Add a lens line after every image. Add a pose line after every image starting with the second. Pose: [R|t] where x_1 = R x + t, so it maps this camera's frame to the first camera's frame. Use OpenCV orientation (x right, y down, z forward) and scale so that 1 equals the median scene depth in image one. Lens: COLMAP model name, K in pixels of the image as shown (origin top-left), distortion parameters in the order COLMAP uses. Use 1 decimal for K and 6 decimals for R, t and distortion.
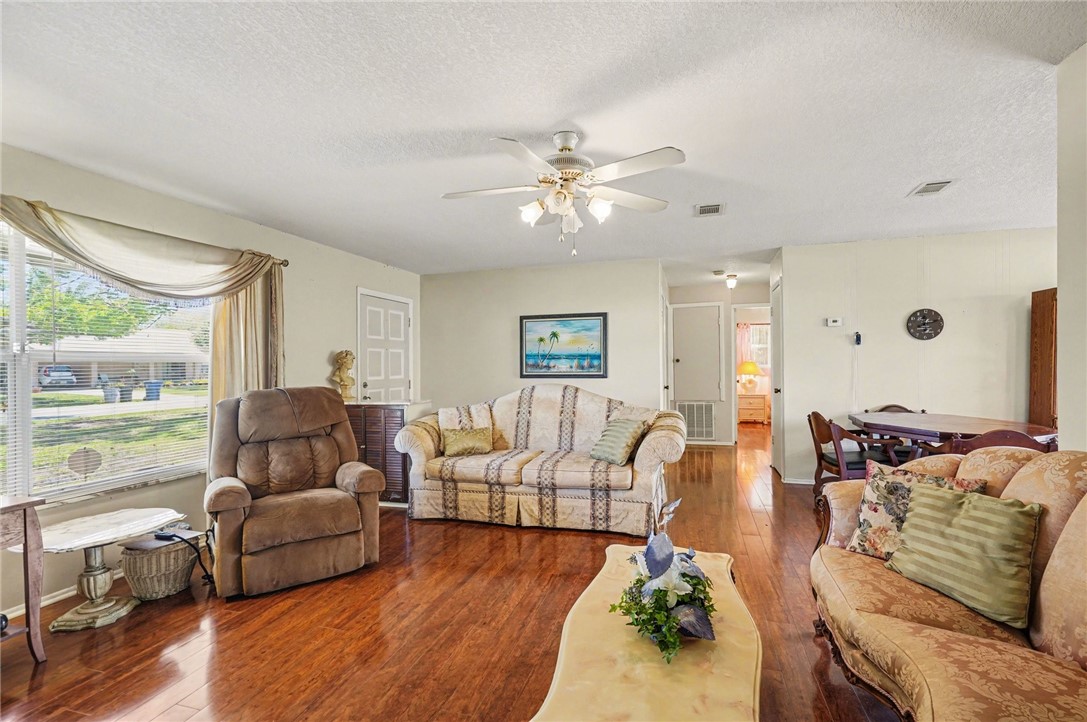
lens RADIAL K [[496.0, 0, 547.0], [0, 496.0, 363.1], [0, 0, 1]] dist [-0.005570, -0.000379]
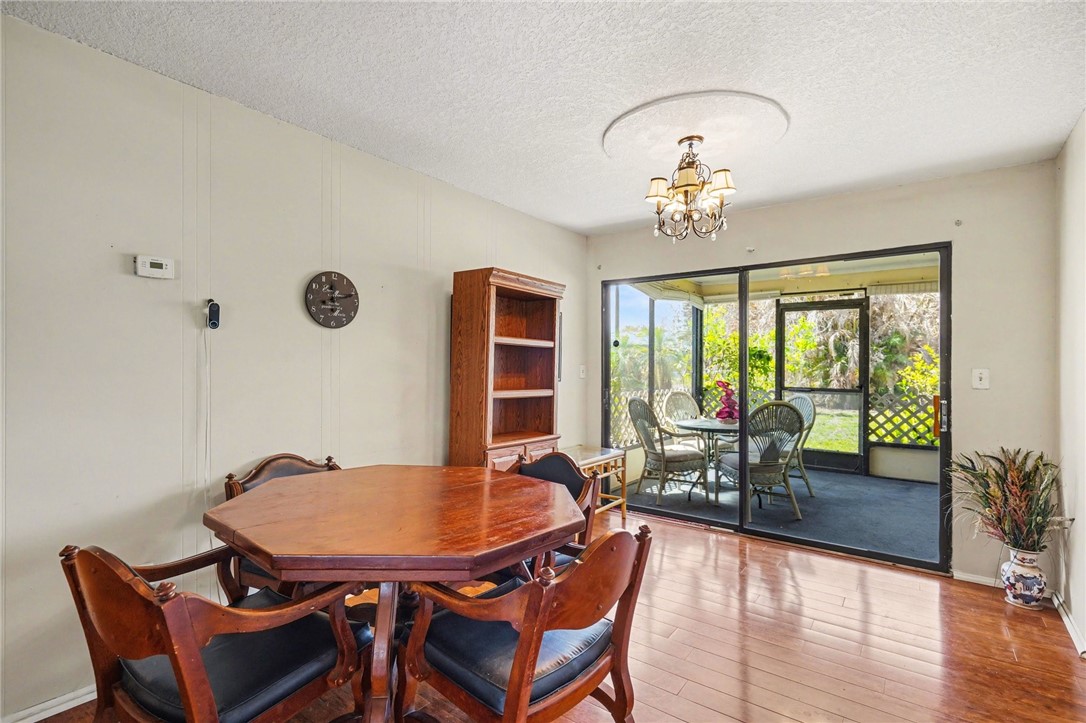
lens RADIAL K [[524.6, 0, 543.7], [0, 524.6, 360.3], [0, 0, 1]] dist [0.005072, -0.000267]
pose [[0.355543, 0.025005, 0.934325, 0.308758], [-0.009669, 0.999687, -0.023075, -0.000701], [-0.934610, -0.000829, 0.355674, 0.578184]]
